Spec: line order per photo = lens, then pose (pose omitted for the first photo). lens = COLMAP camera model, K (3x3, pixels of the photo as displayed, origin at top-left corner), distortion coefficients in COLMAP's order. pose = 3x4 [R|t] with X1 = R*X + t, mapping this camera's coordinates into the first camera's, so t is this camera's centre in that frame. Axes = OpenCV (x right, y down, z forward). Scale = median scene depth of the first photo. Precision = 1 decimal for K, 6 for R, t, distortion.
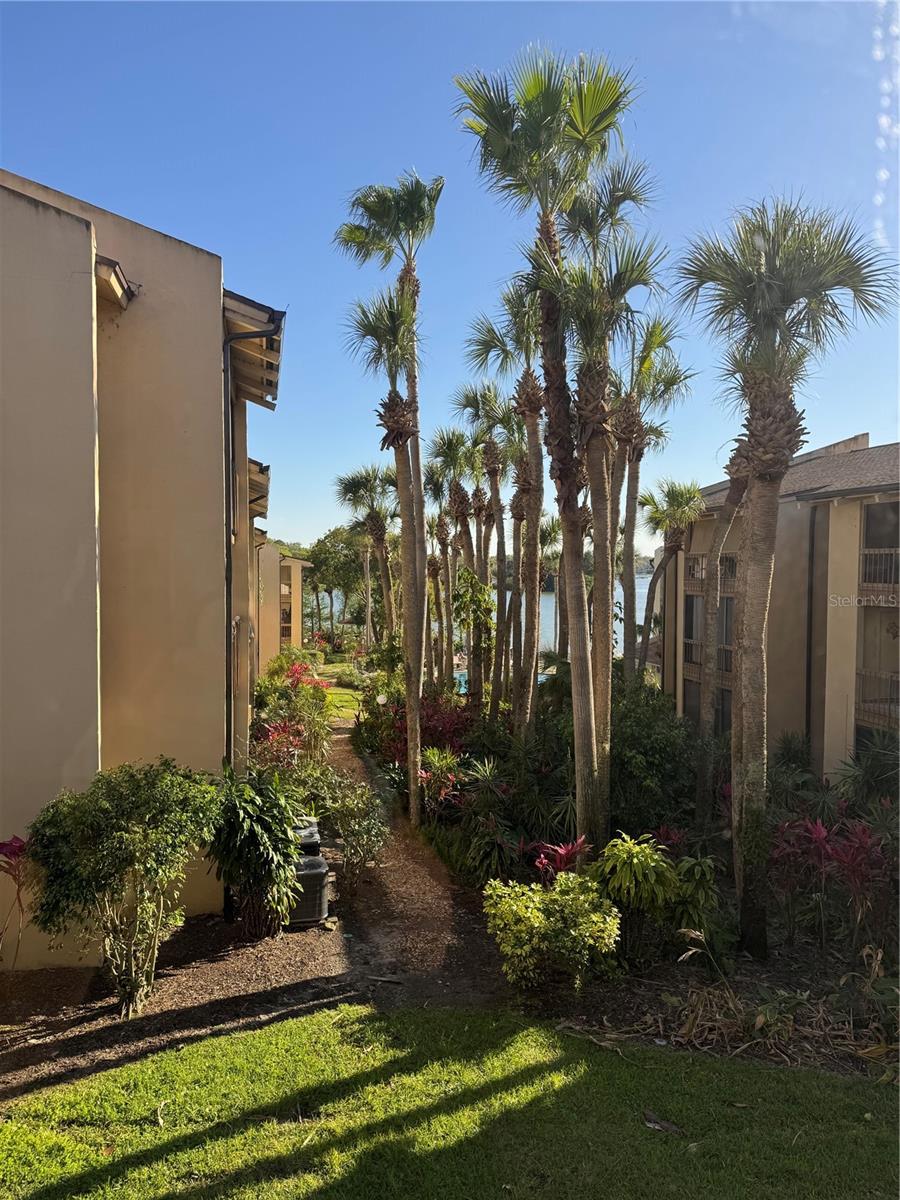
lens RADIAL K [[841.0, 0, 452.1], [0, 841.0, 608.3], [0, 0, 1]] dist [0.043637, -0.056937]
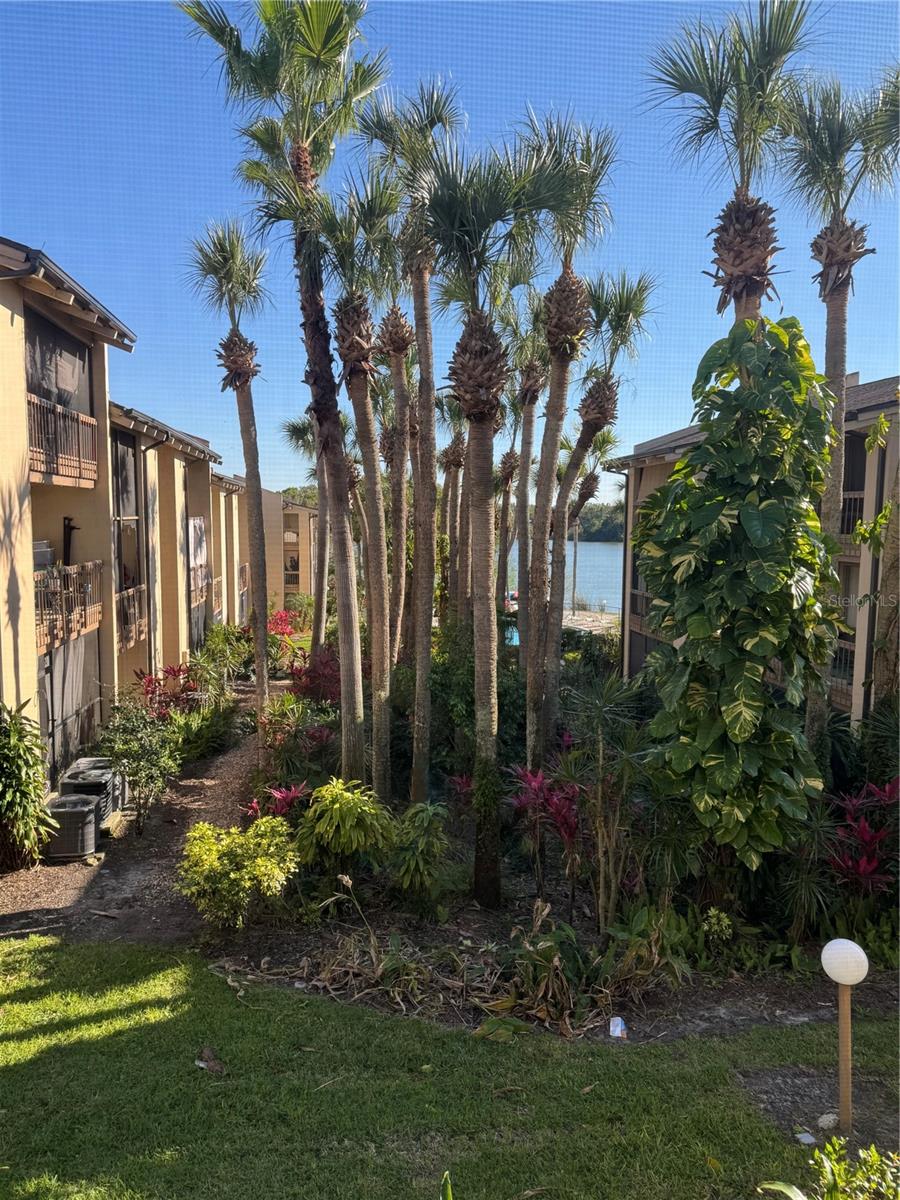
lens RADIAL K [[841.0, 0, 453.0], [0, 841.0, 602.4], [0, 0, 1]] dist [0.043637, -0.056937]
pose [[0.996975, 0.013810, -0.076489, 0.385165], [-0.009849, 0.998603, 0.051918, 0.006513], [0.077099, -0.051007, 0.995718, 0.033140]]
